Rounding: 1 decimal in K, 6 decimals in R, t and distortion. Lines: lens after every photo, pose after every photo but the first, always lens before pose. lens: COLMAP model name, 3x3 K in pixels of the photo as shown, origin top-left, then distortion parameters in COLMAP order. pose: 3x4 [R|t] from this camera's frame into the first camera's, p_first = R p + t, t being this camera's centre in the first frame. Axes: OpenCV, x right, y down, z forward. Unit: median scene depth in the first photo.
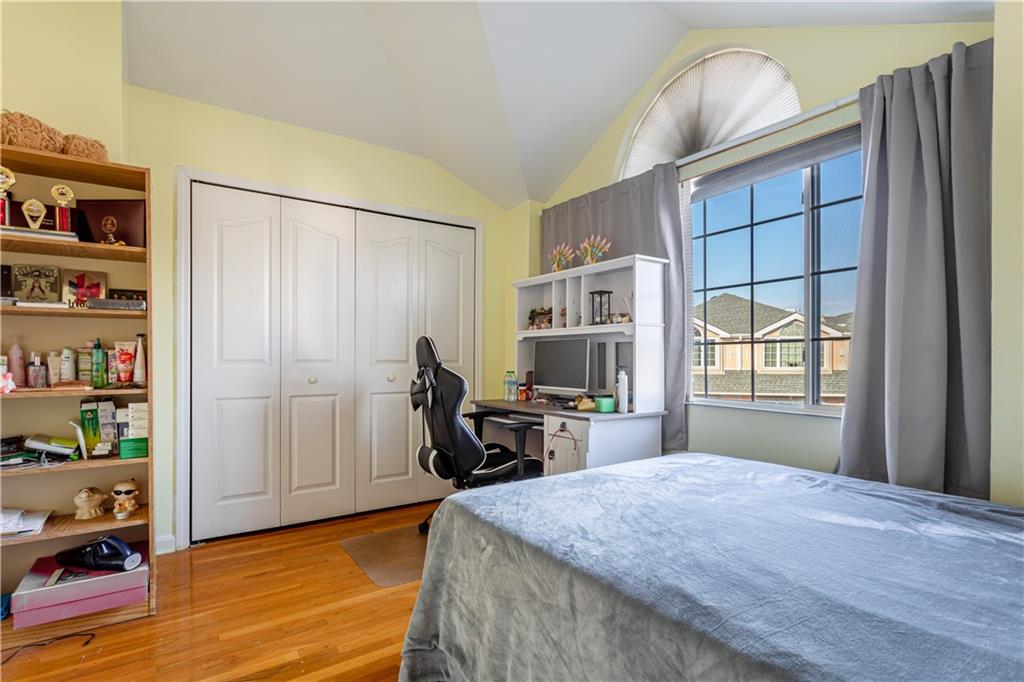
lens RADIAL K [[501.6, 0, 510.8], [0, 501.6, 347.2], [0, 0, 1]] dist [0.000085, 0.000187]
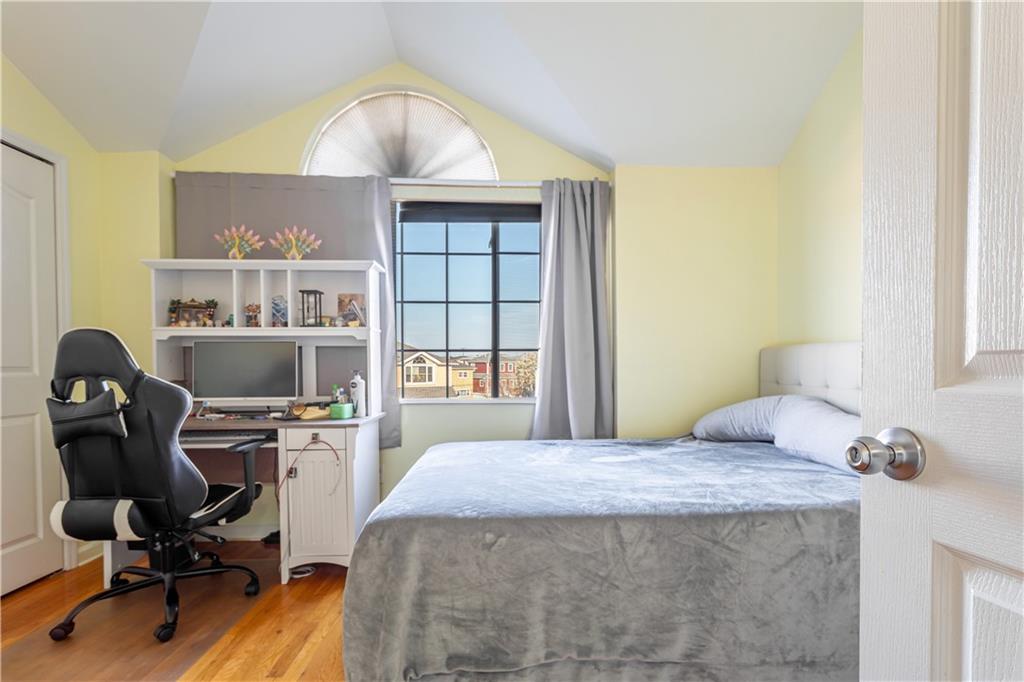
lens RADIAL K [[501.6, 0, 501.6], [0, 501.6, 372.5], [0, 0, 1]] dist [0.000085, 0.000187]
pose [[0.517797, -0.014867, 0.855374, -0.460015], [-0.012473, 0.999612, 0.024924, 0.012619], [-0.855413, -0.023574, 0.517411, 0.229391]]
